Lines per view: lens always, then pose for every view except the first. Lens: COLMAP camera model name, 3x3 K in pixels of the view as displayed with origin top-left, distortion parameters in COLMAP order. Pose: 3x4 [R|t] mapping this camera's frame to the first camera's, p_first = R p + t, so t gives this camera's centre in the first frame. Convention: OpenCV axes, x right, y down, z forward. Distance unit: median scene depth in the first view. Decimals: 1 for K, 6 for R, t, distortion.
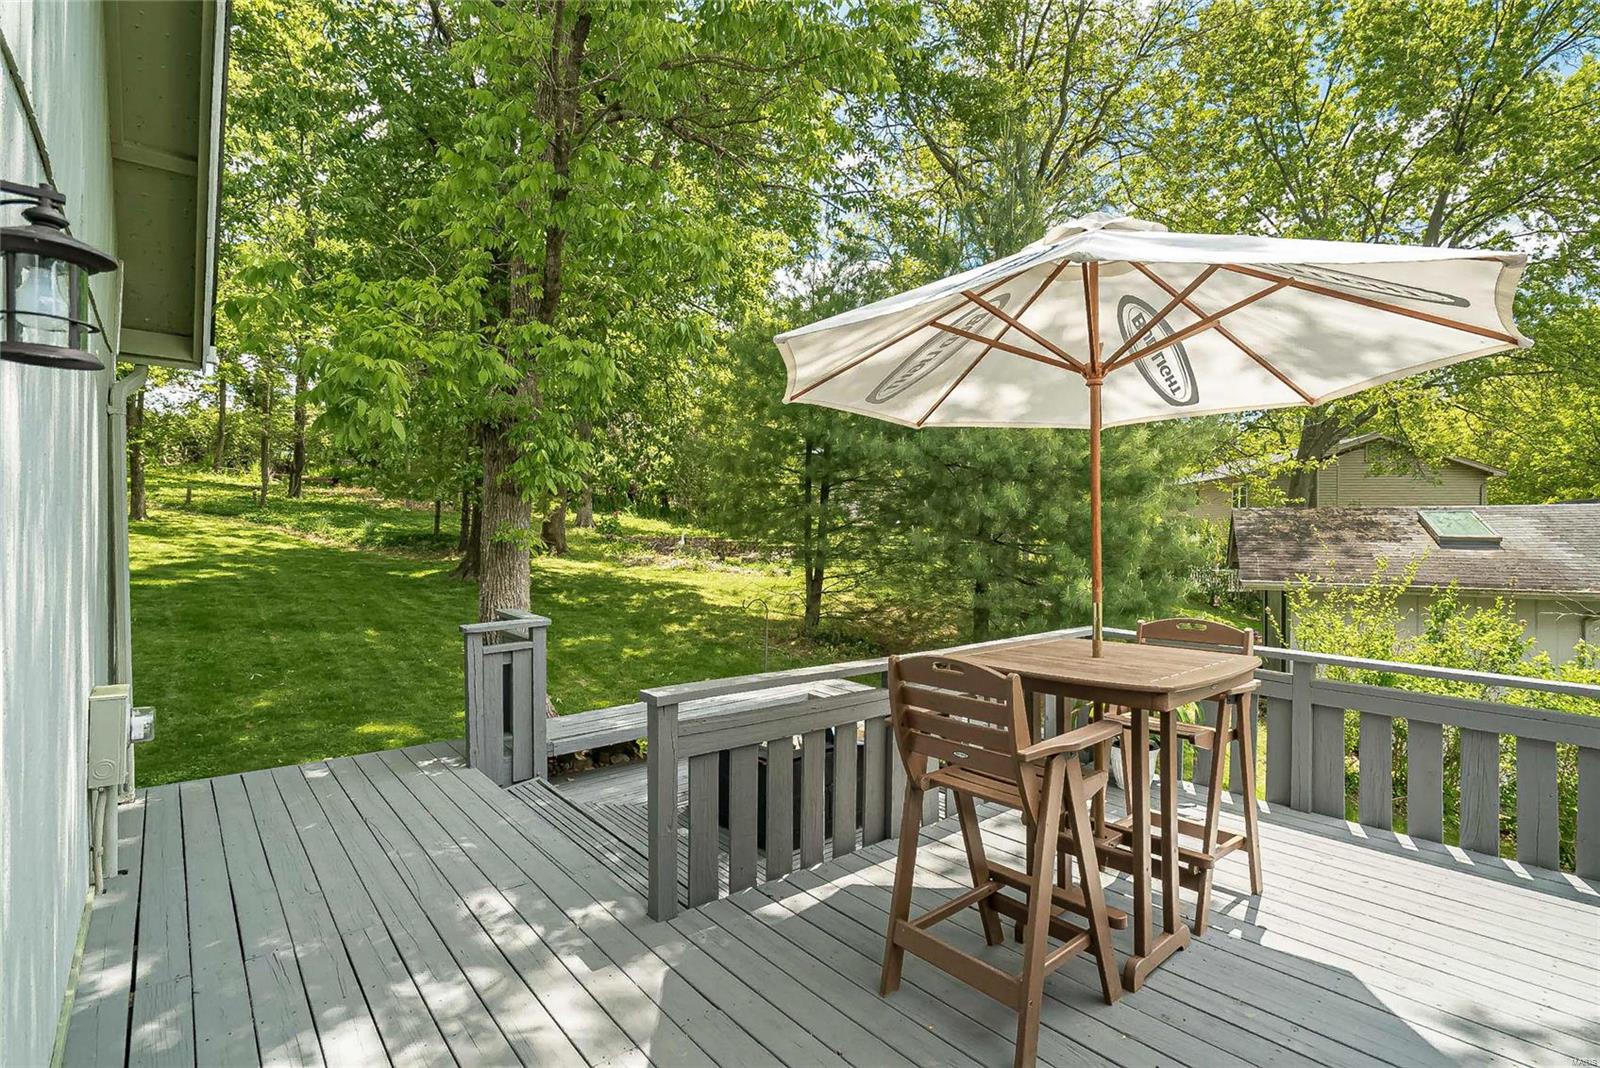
lens RADIAL K [[721.5, 0, 800.7], [0, 721.5, 539.1], [0, 0, 1]] dist [-0.002545, -0.000002]
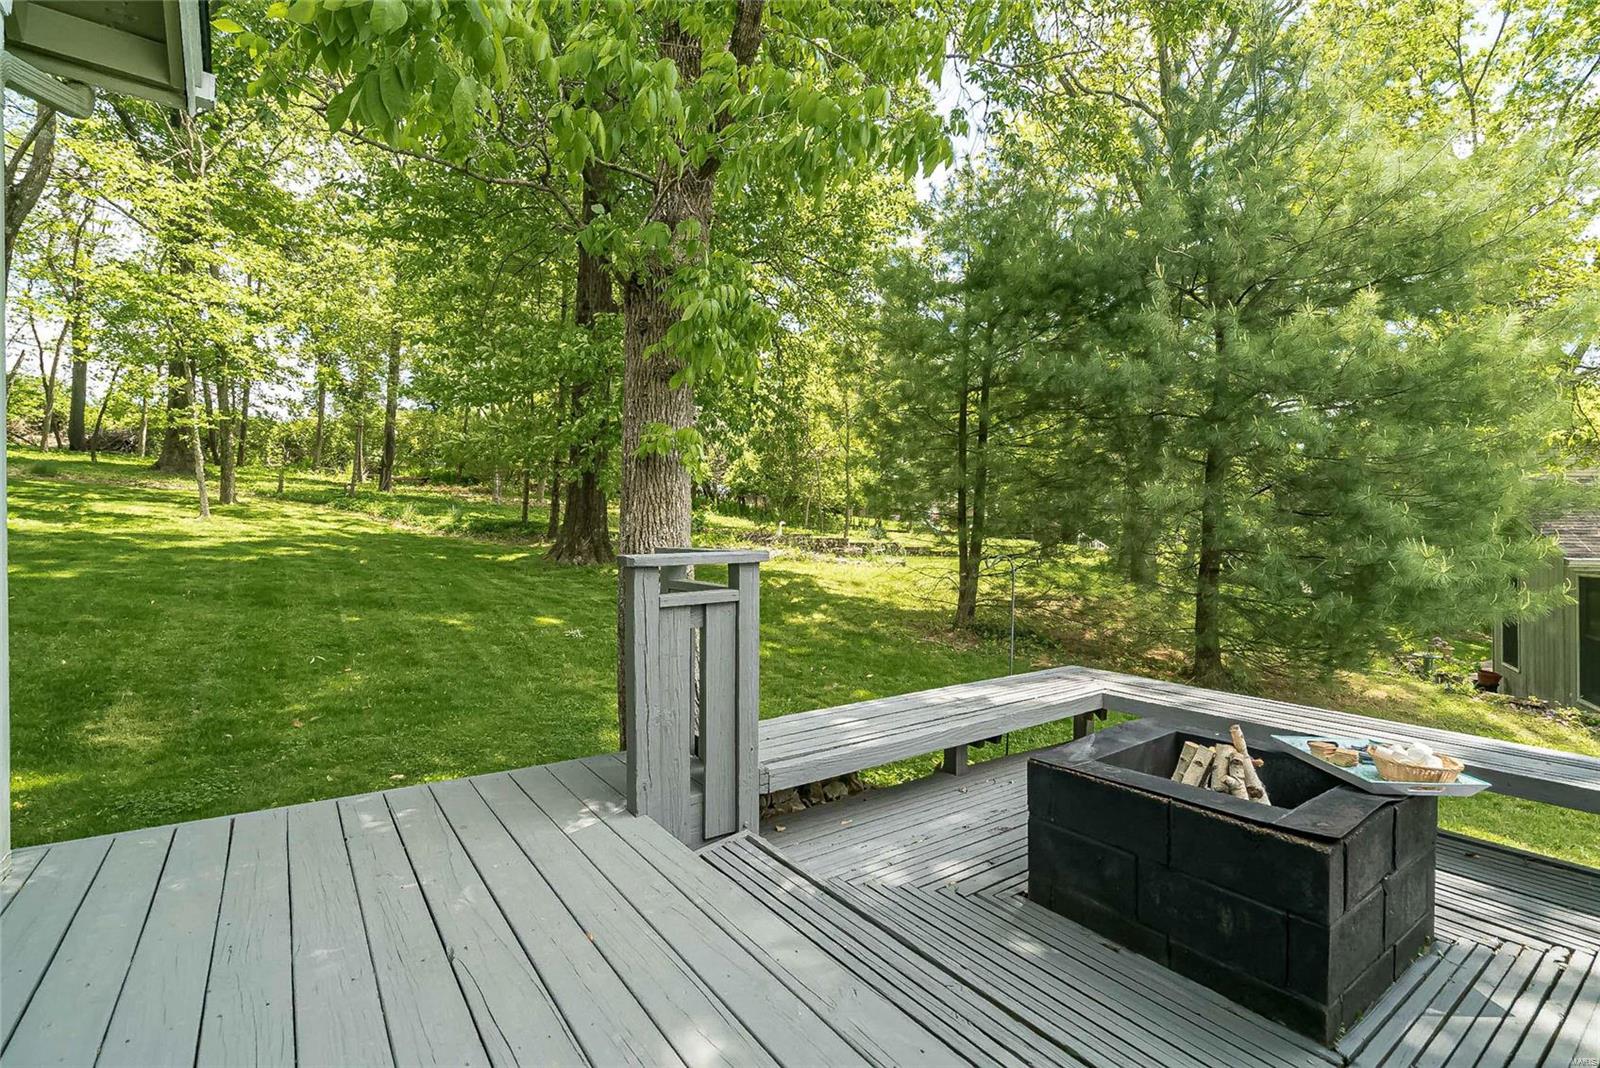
lens RADIAL K [[732.2, 0, 821.3], [0, 732.2, 535.7], [0, 0, 1]] dist [-0.011470, -0.000019]
pose [[0.997184, 0.001934, -0.074962, -0.074697], [-0.002602, 0.999958, -0.008818, 0.029972], [0.074942, 0.008989, 0.997147, 0.123389]]
